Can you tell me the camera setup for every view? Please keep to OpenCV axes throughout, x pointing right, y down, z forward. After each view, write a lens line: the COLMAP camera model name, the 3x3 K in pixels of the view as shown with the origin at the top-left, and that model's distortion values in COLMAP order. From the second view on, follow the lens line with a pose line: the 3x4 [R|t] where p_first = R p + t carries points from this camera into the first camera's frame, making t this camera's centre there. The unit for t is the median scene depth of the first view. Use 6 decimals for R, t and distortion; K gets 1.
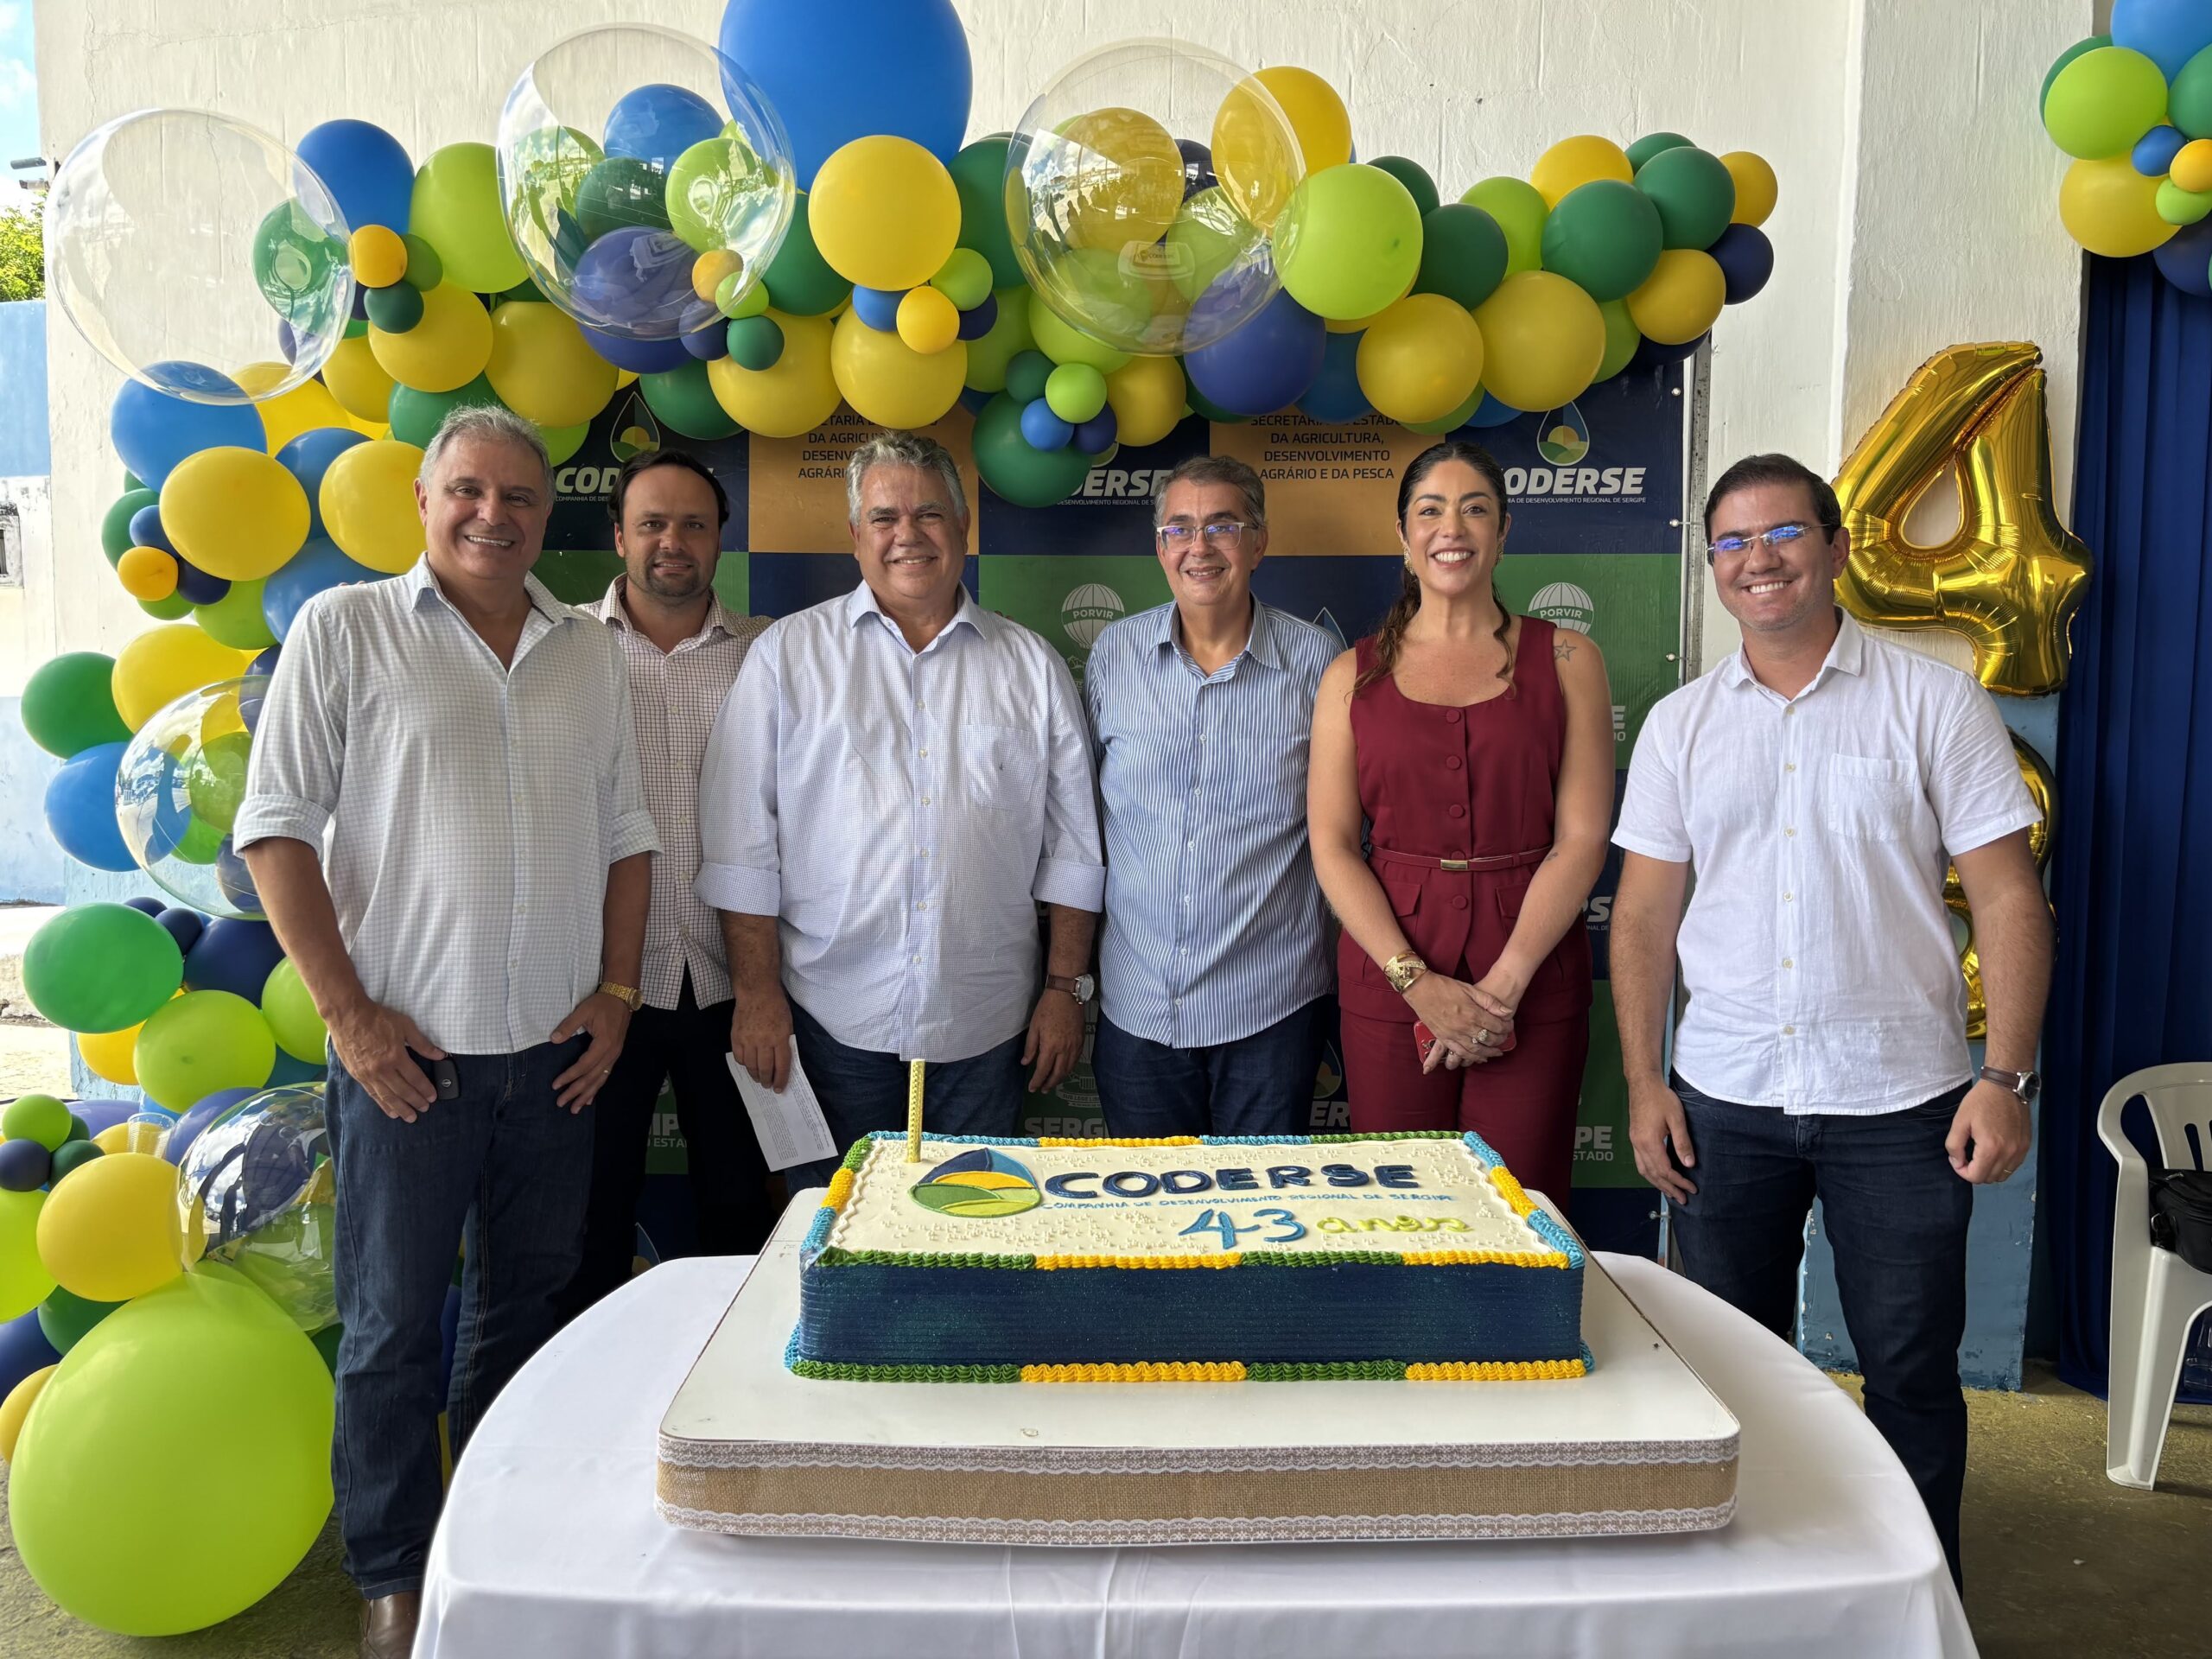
lens RADIAL K [[1734.4, 0, 1103.2], [0, 1734.4, 834.6], [0, 0, 1]] dist [0.051911, -0.071948]
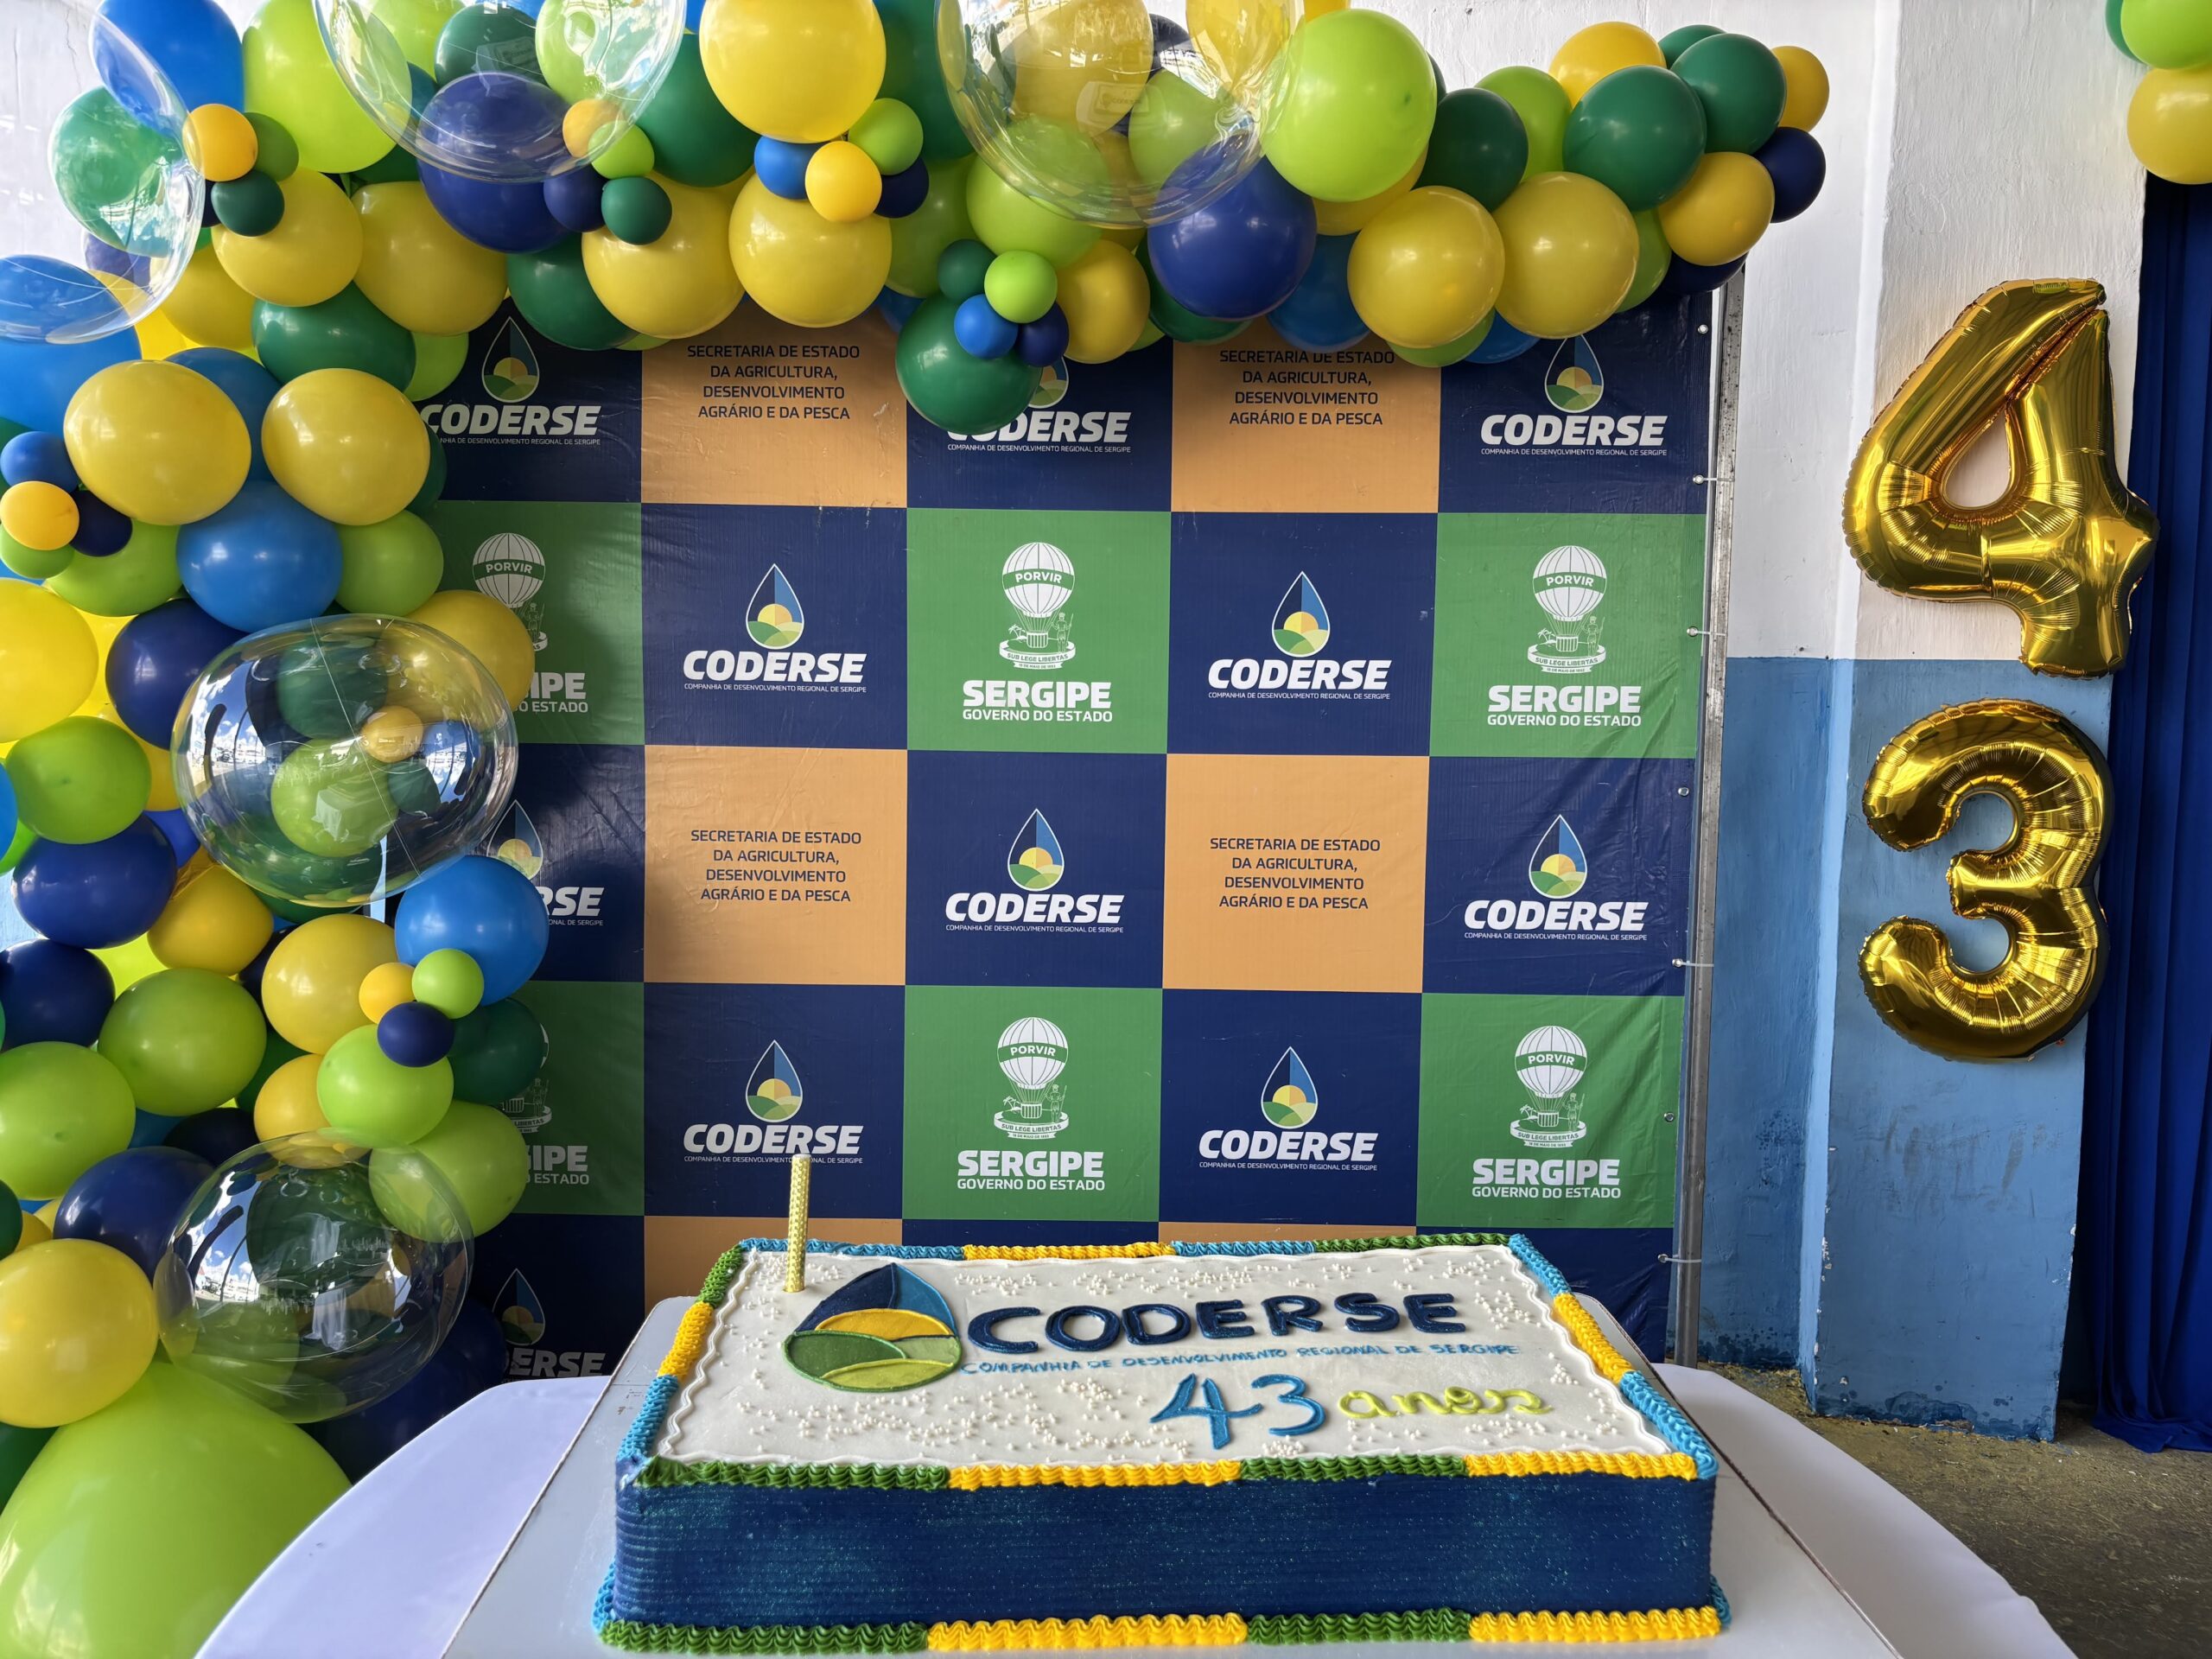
lens RADIAL K [[1648.8, 0, 1084.8], [0, 1648.8, 833.8], [0, 0, 1]] dist [-0.005463, 0.006684]
pose [[0.999746, 0.003110, 0.022313, -0.000283], [-0.003579, 0.999772, 0.021031, -0.026129], [-0.022243, -0.021105, 0.999530, 0.290085]]
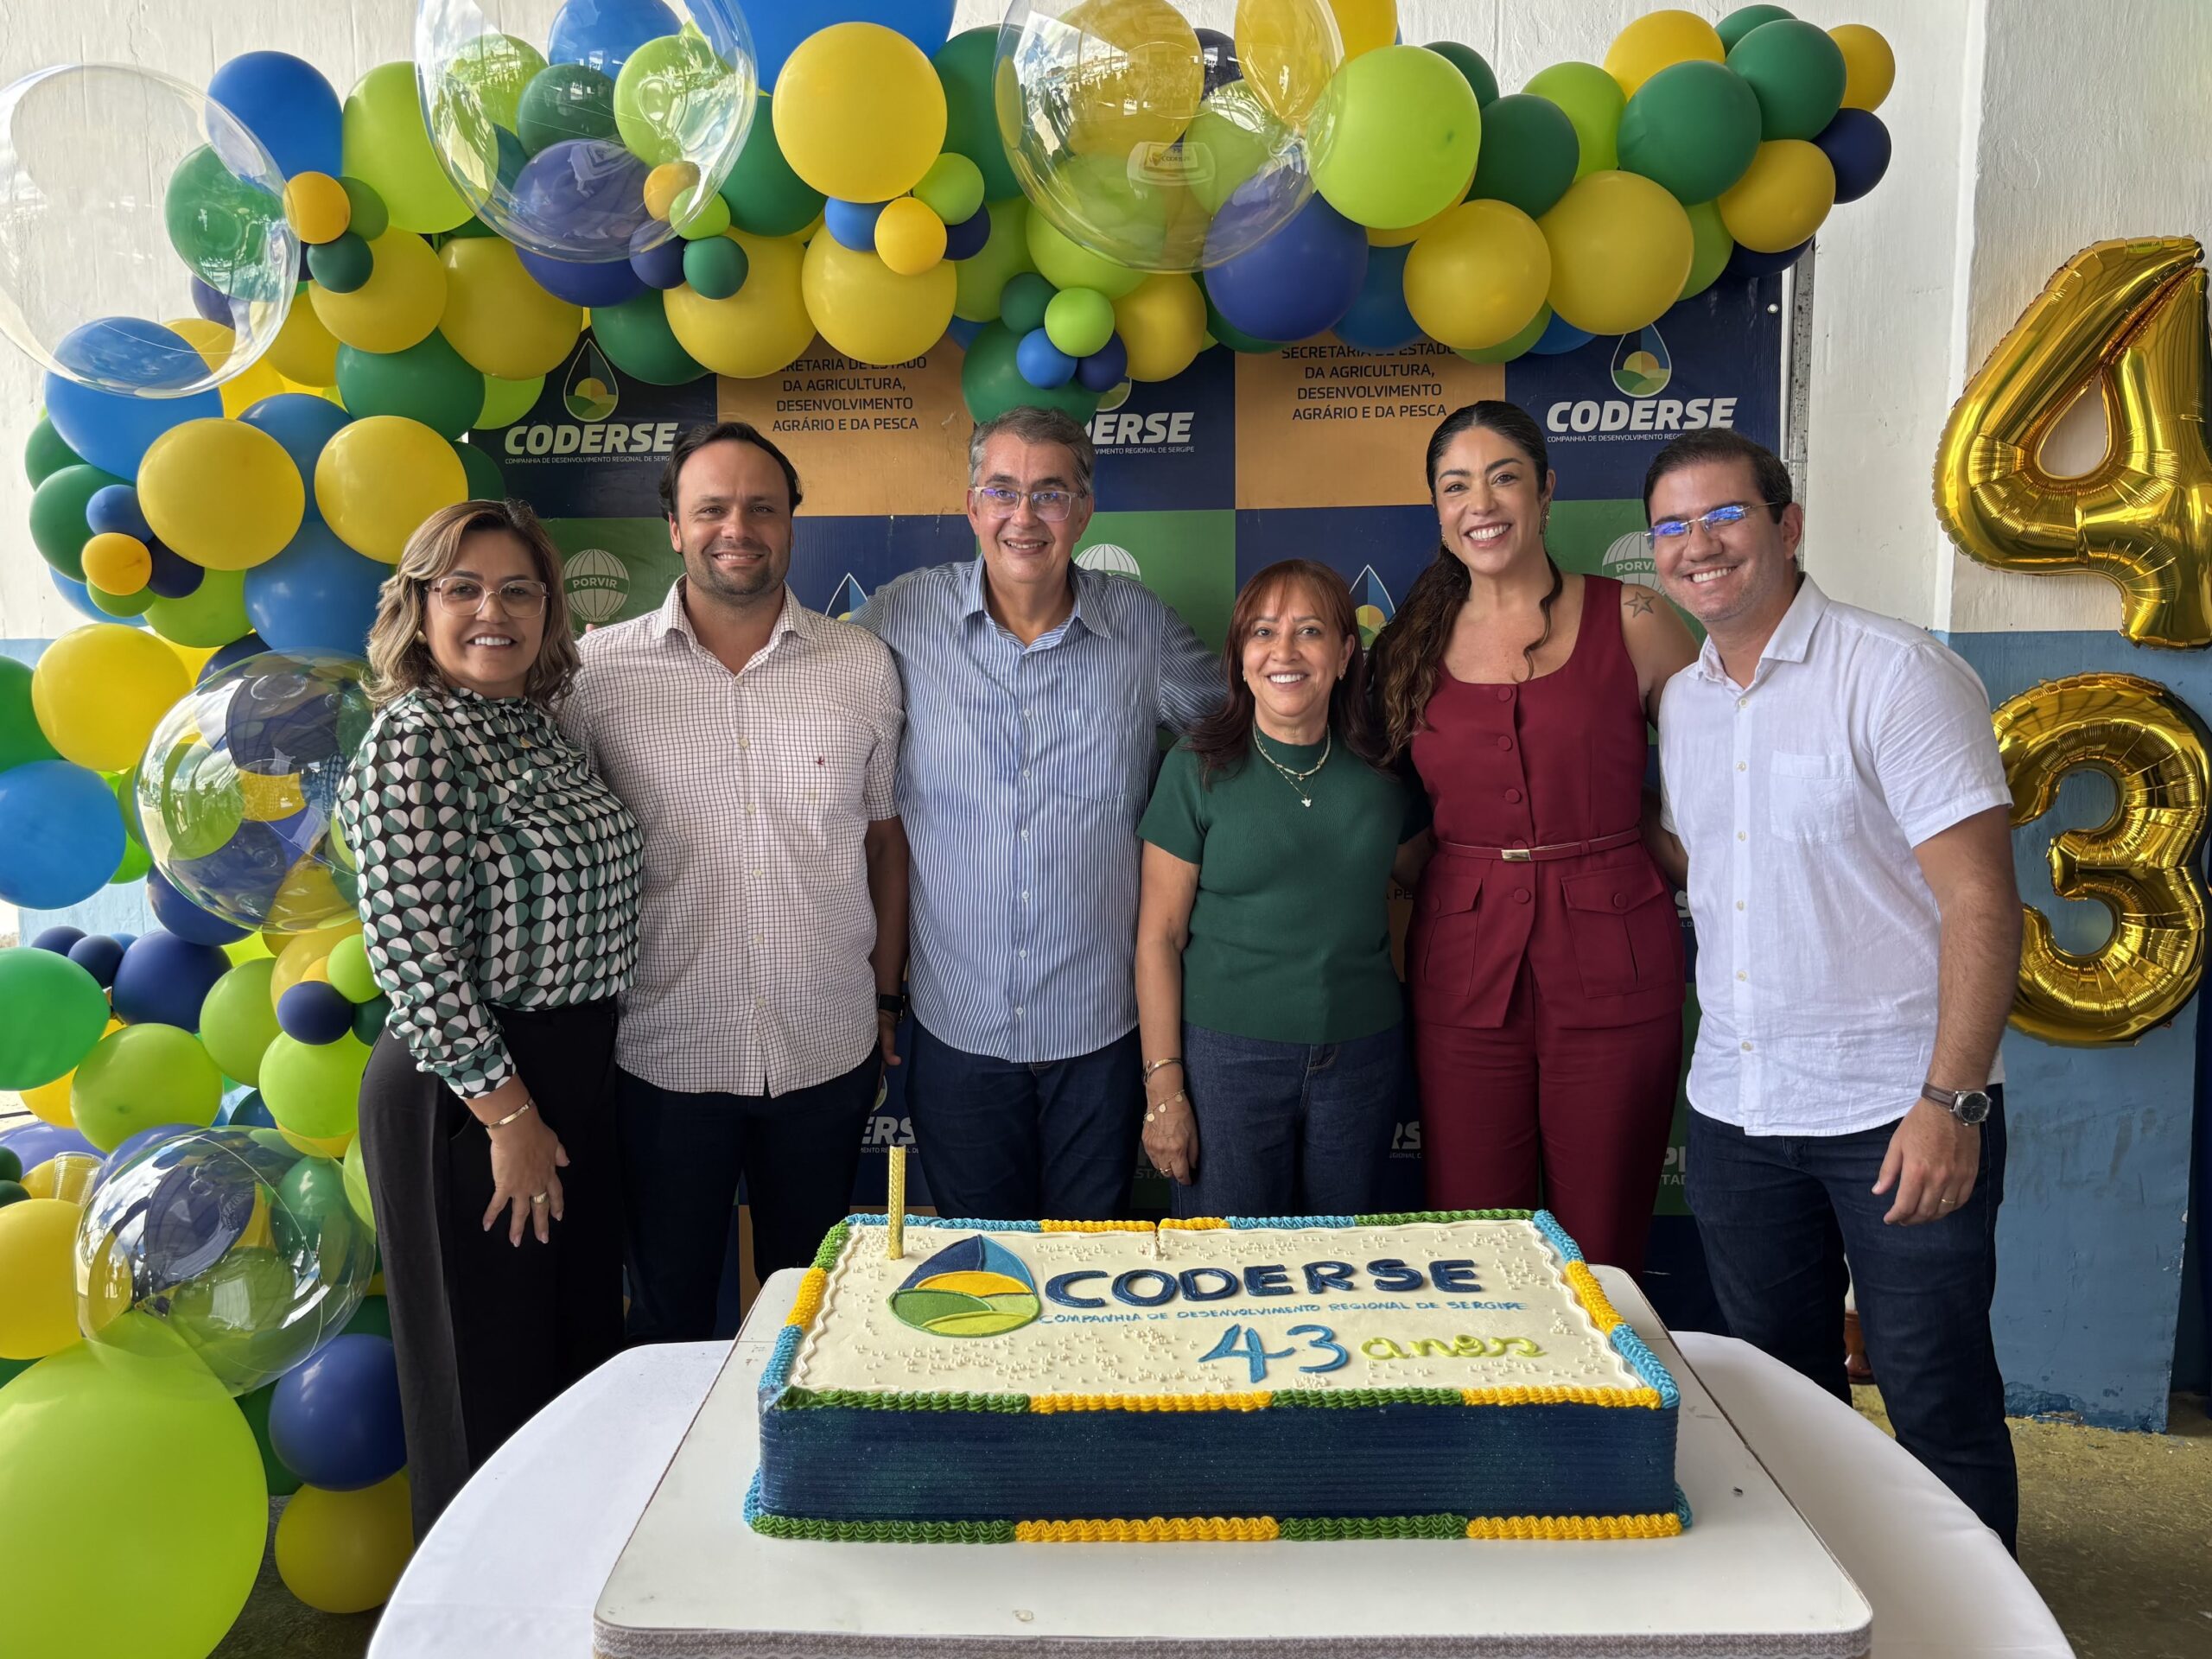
lens RADIAL K [[1851.6, 0, 1043.0], [0, 1851.6, 837.4], [0, 0, 1]] dist [0.008687, -0.019501]
pose [[0.998557, -0.014809, -0.051617, 0.016070], [0.017130, 0.998849, 0.044804, -0.063097], [0.050894, -0.045624, 0.997661, 0.088964]]
